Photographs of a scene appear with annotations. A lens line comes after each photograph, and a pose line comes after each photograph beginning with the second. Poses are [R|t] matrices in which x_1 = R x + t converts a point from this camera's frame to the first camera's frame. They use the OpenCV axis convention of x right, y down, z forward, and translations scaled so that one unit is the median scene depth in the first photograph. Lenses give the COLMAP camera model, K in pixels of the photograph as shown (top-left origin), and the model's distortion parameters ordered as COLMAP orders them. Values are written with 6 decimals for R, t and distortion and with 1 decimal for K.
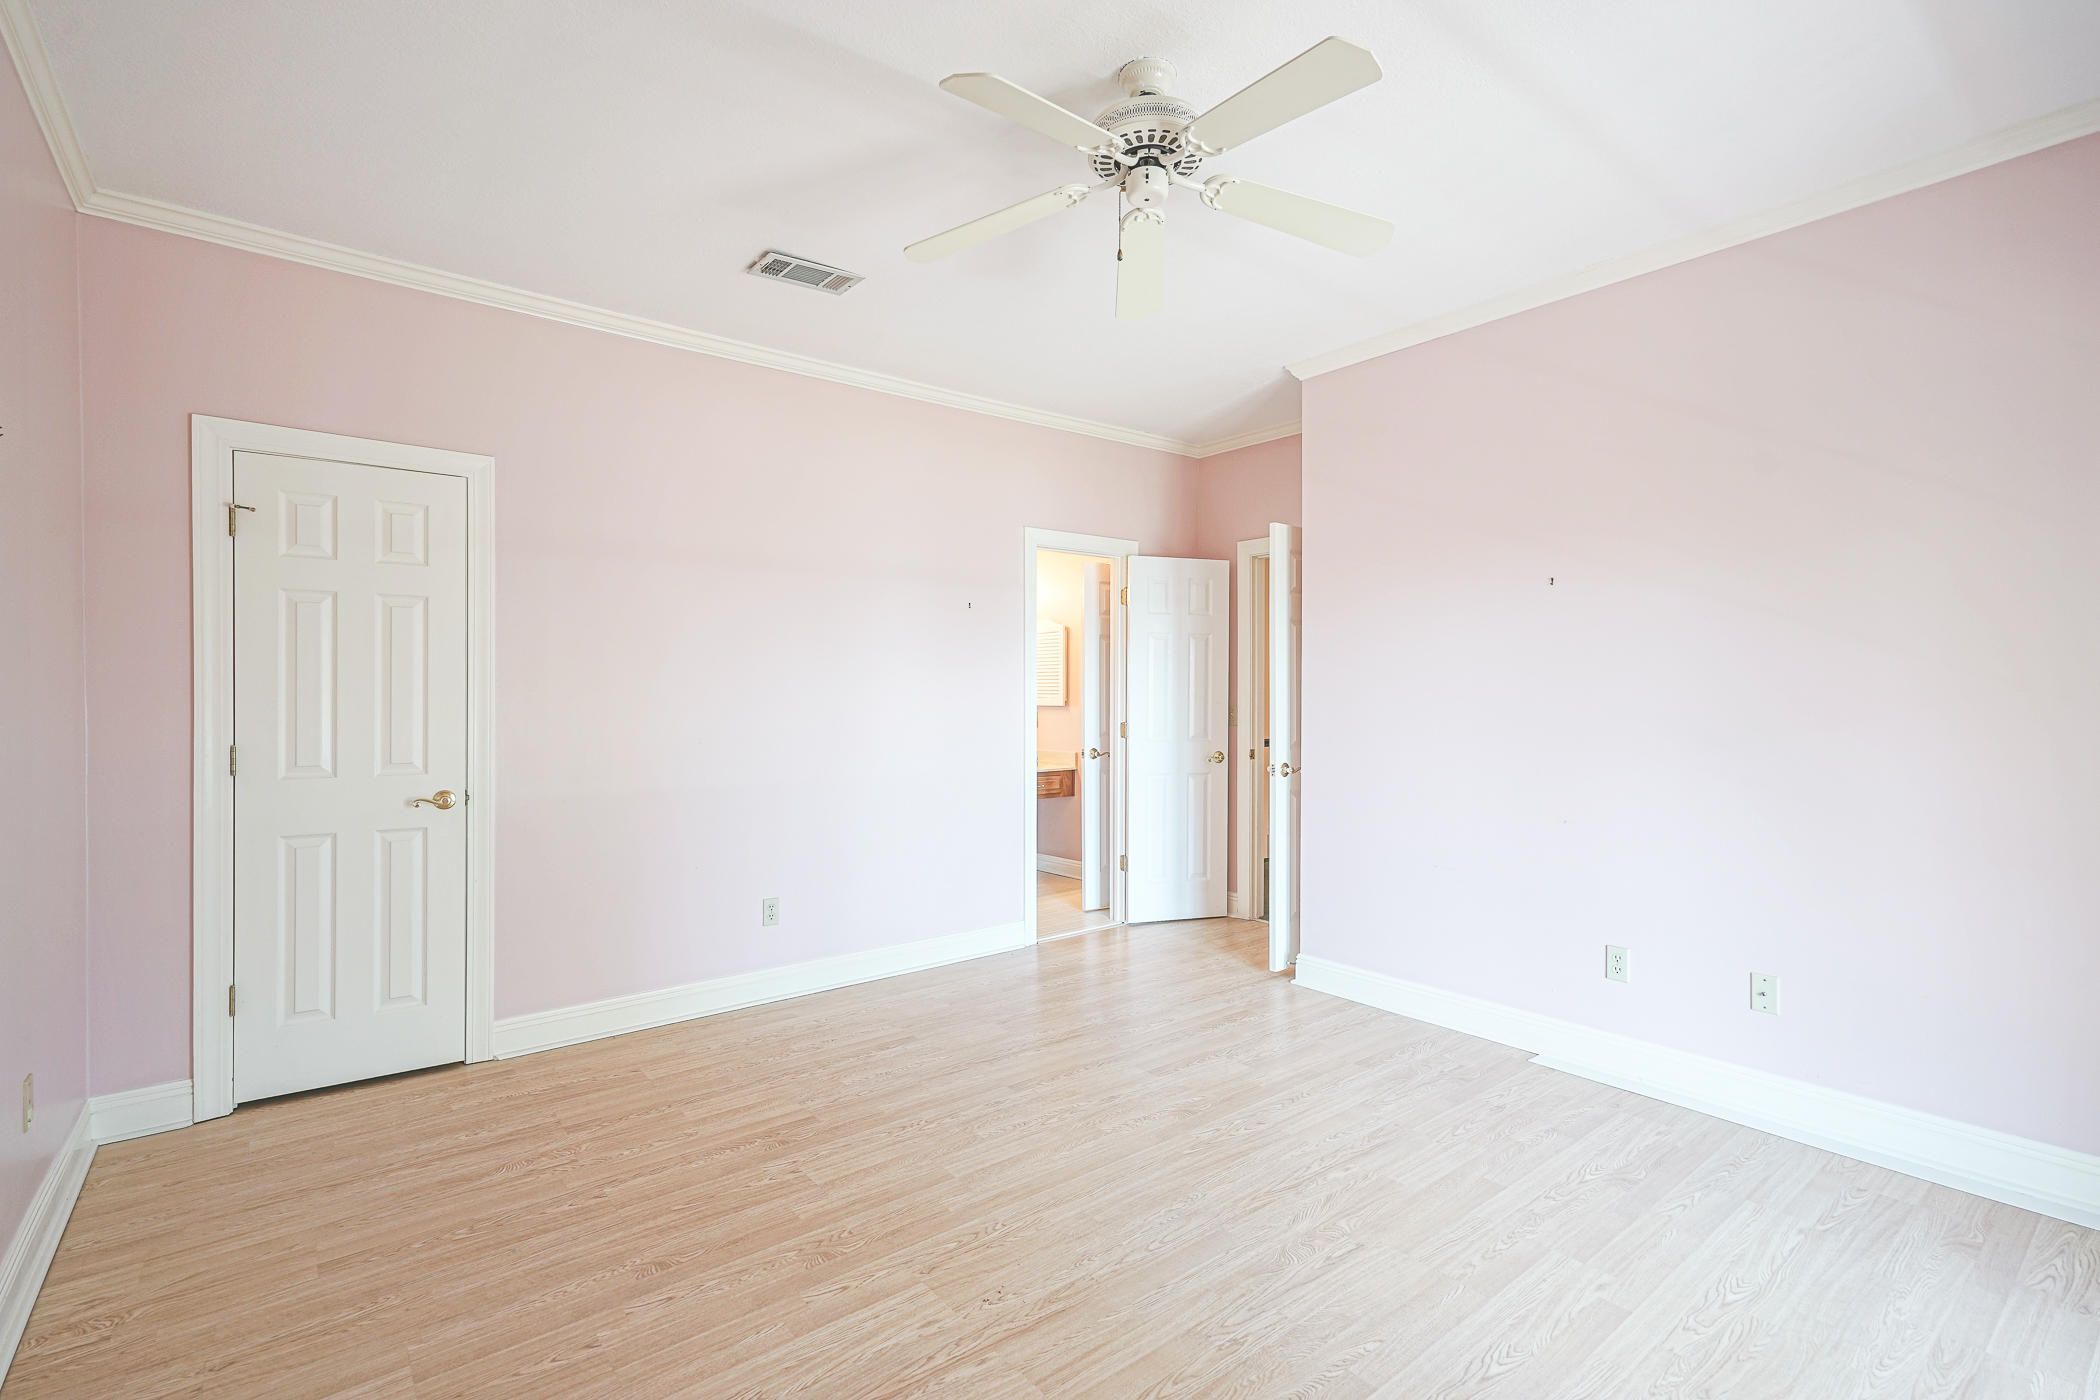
lens RADIAL K [[960.7, 0, 1045.0], [0, 960.7, 695.3], [0, 0, 1]] dist [-0.001242, 0.012026]
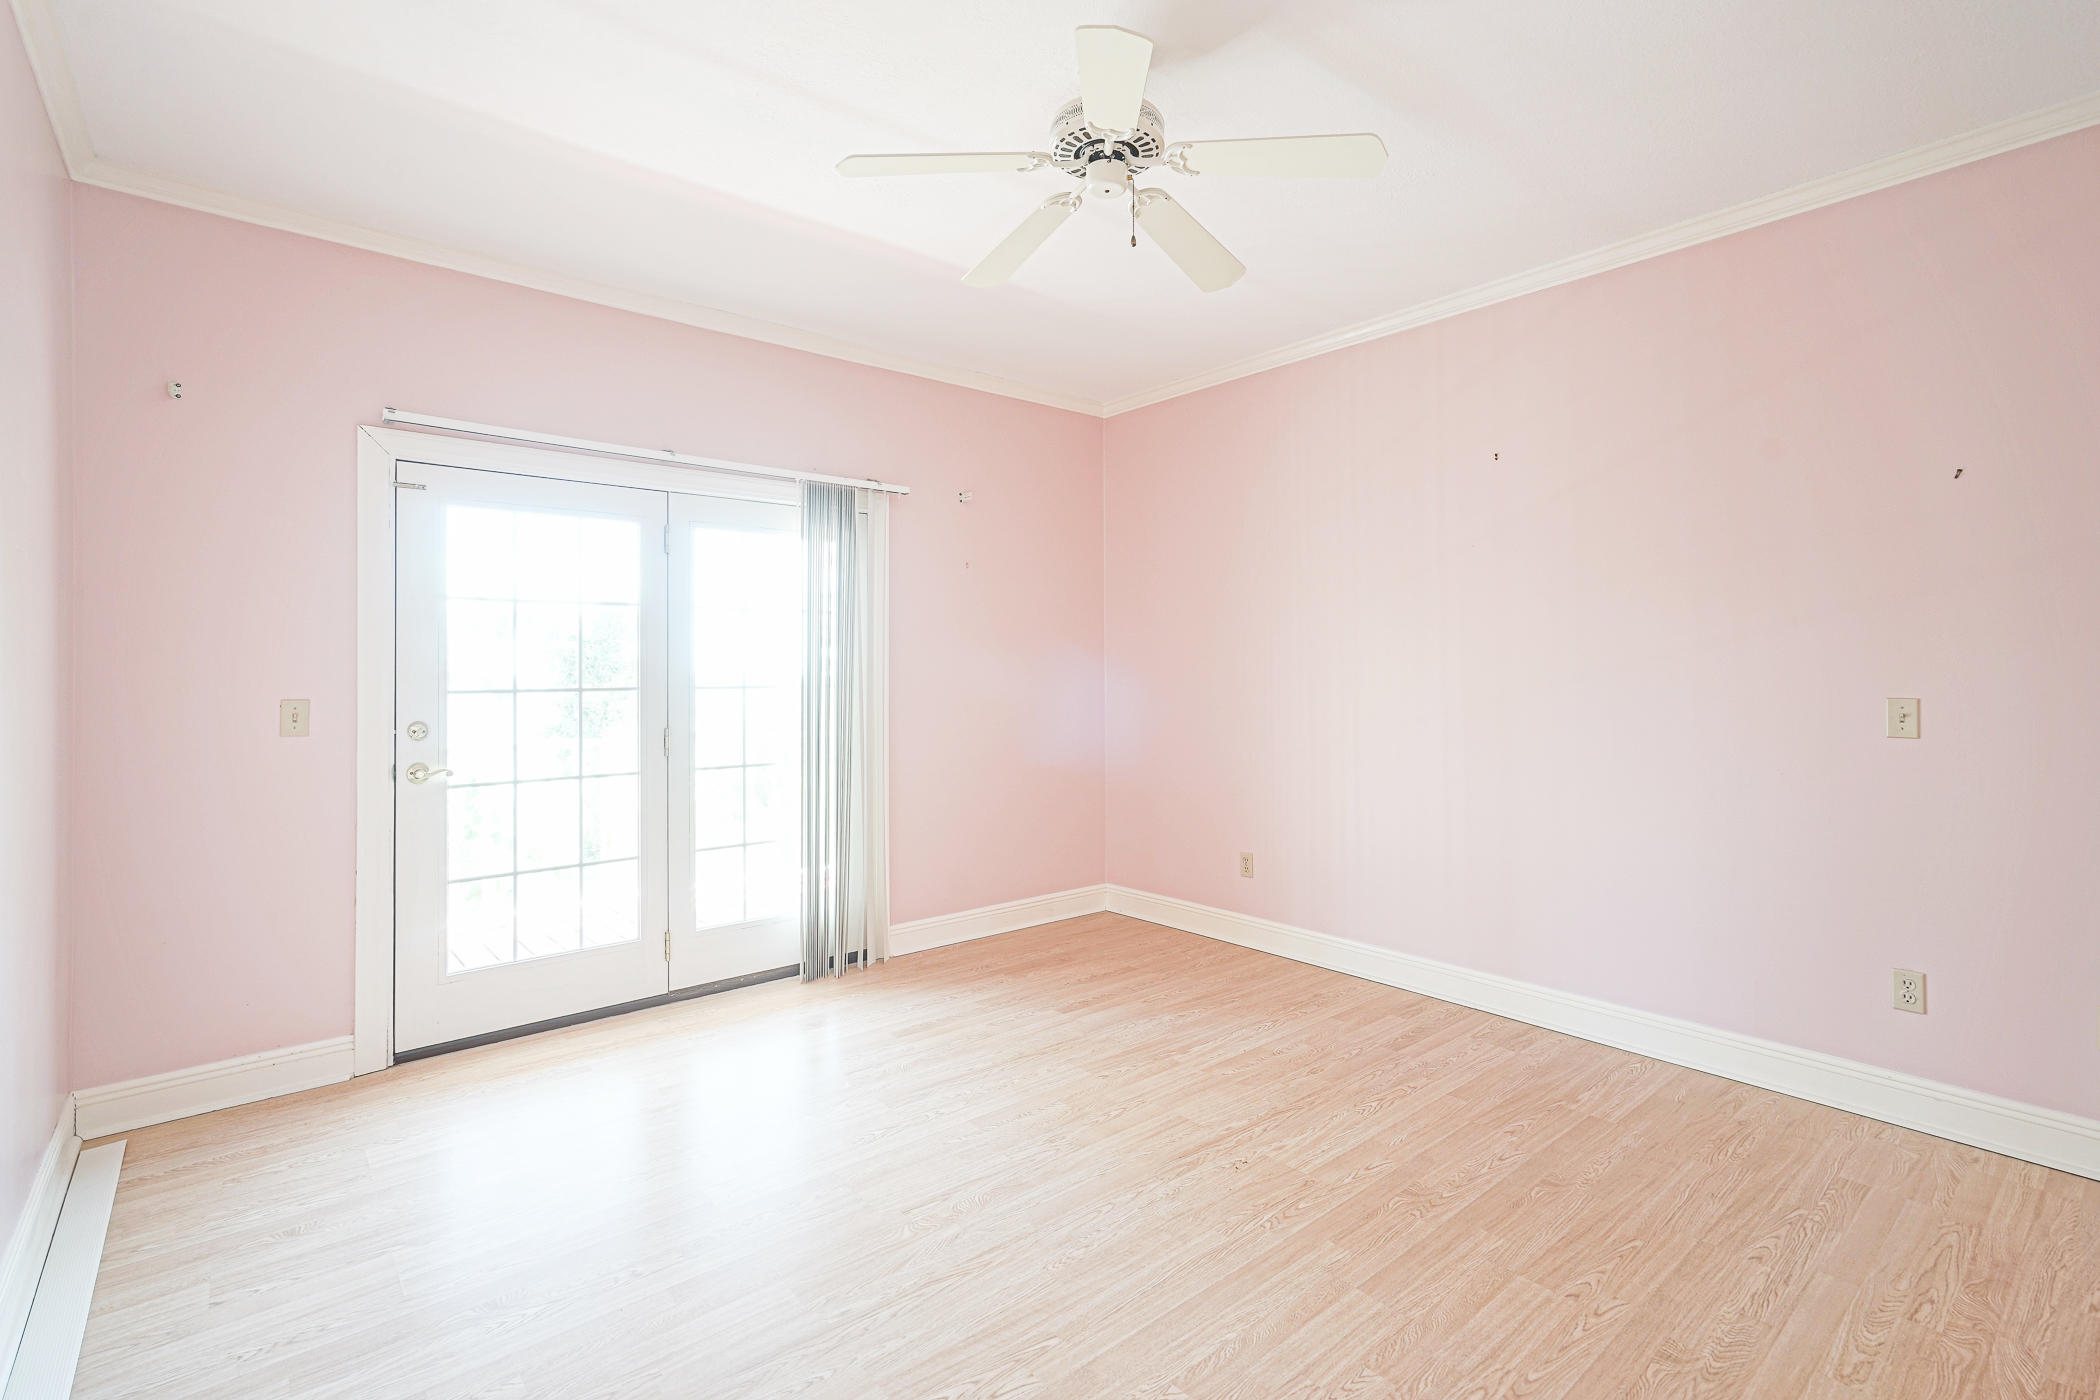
lens RADIAL K [[960.7, 0, 1045.0], [0, 960.7, 695.3], [0, 0, 1]] dist [-0.001242, 0.012026]
pose [[-0.999687, 0.008697, -0.023457, 0.196698], [0.008083, 0.999626, 0.026115, -0.003963], [0.023675, 0.025918, -0.999384, 1.988196]]
